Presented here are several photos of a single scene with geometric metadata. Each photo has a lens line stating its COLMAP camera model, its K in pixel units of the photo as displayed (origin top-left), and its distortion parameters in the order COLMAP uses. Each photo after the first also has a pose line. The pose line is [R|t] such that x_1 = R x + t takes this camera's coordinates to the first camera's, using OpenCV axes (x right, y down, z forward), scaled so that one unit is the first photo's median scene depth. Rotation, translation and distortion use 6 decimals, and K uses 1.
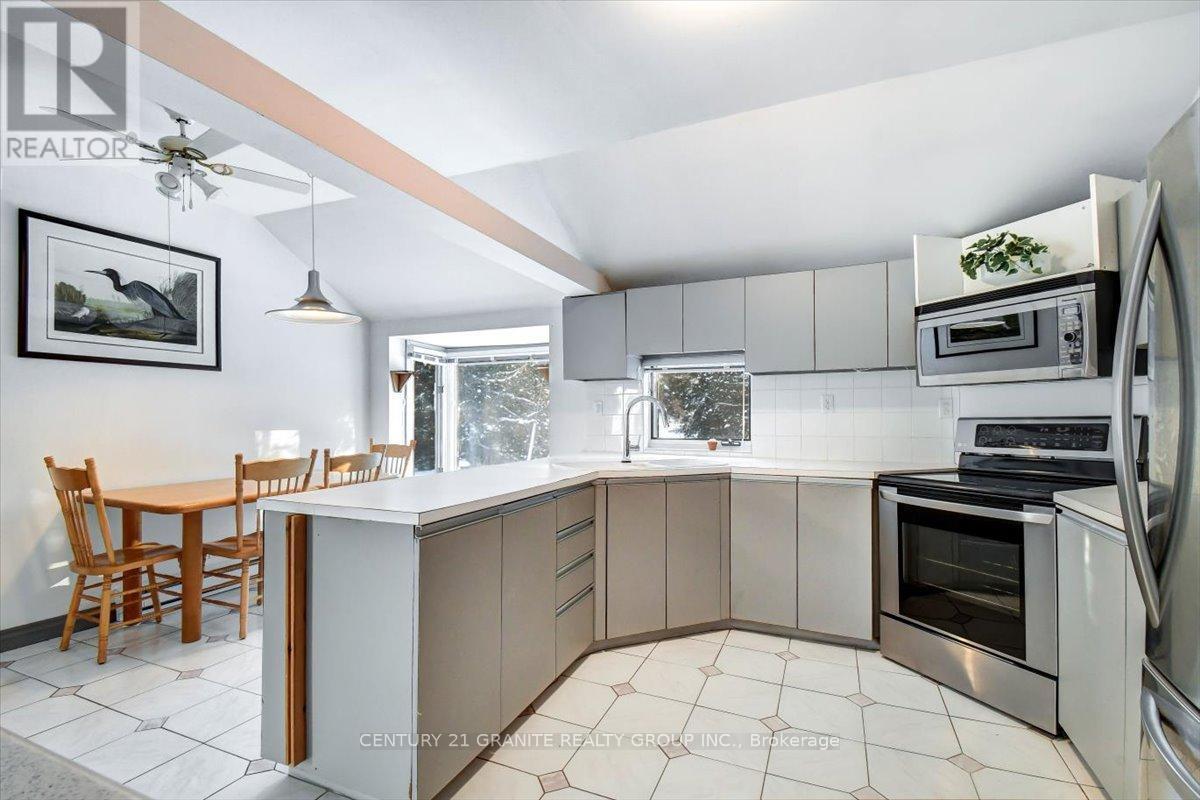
lens RADIAL K [[527.9, 0, 594.2], [0, 527.9, 419.9], [0, 0, 1]] dist [0.050491, -0.024929]
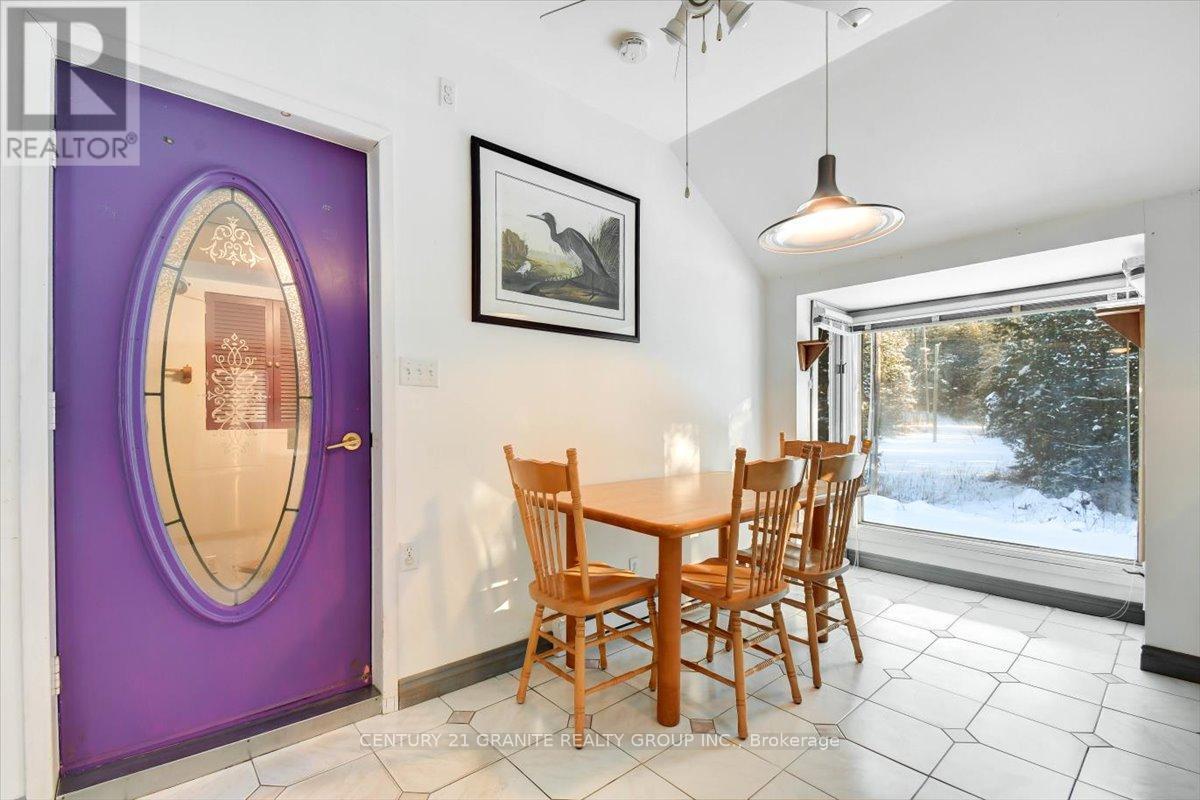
lens RADIAL K [[527.9, 0, 594.2], [0, 527.9, 419.9], [0, 0, 1]] dist [0.050491, -0.024929]
pose [[0.901925, 0.001792, -0.431888, -0.499338], [-0.002572, 0.999996, -0.001223, 0.028320], [0.431884, 0.002214, 0.901926, 0.325478]]
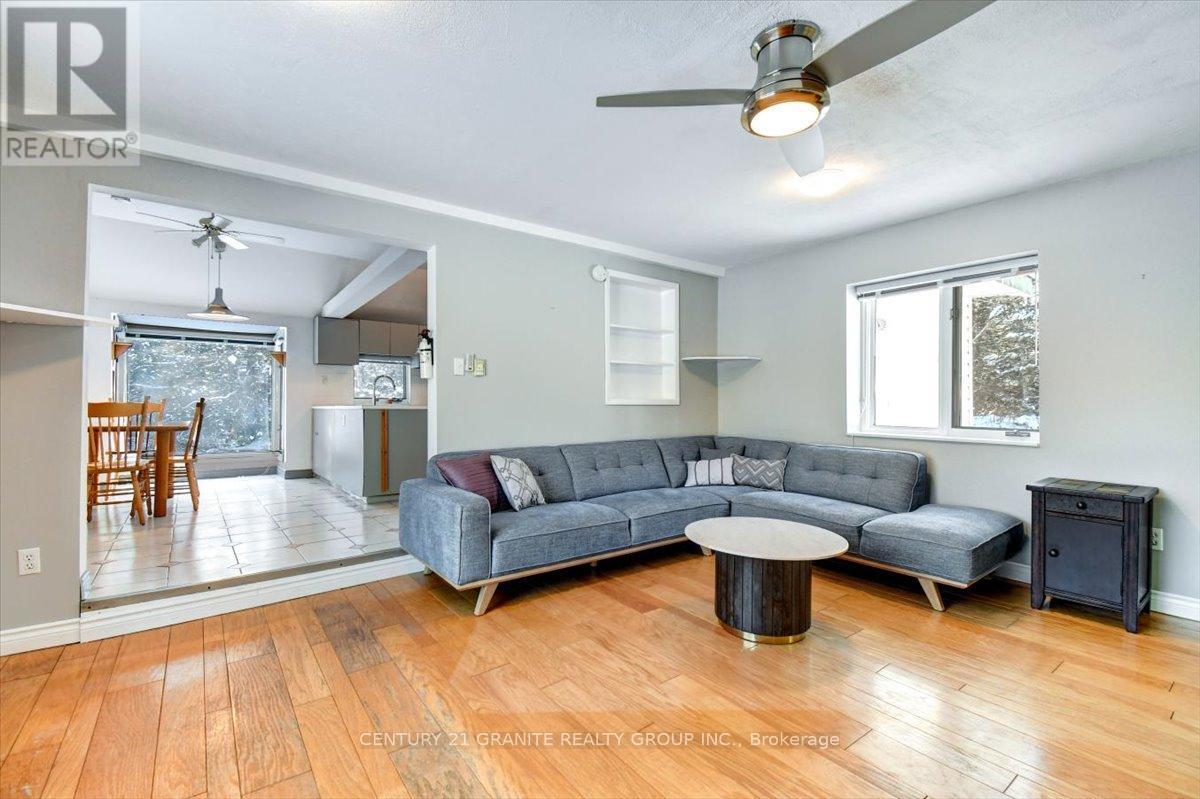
lens RADIAL K [[527.9, 0, 594.2], [0, 527.9, 419.4], [0, 0, 1]] dist [0.050491, -0.024929]
pose [[0.489689, -0.023769, 0.871573, -1.385838], [0.009588, 0.999715, 0.021877, 0.097109], [-0.871844, -0.002357, 0.489777, -0.796947]]
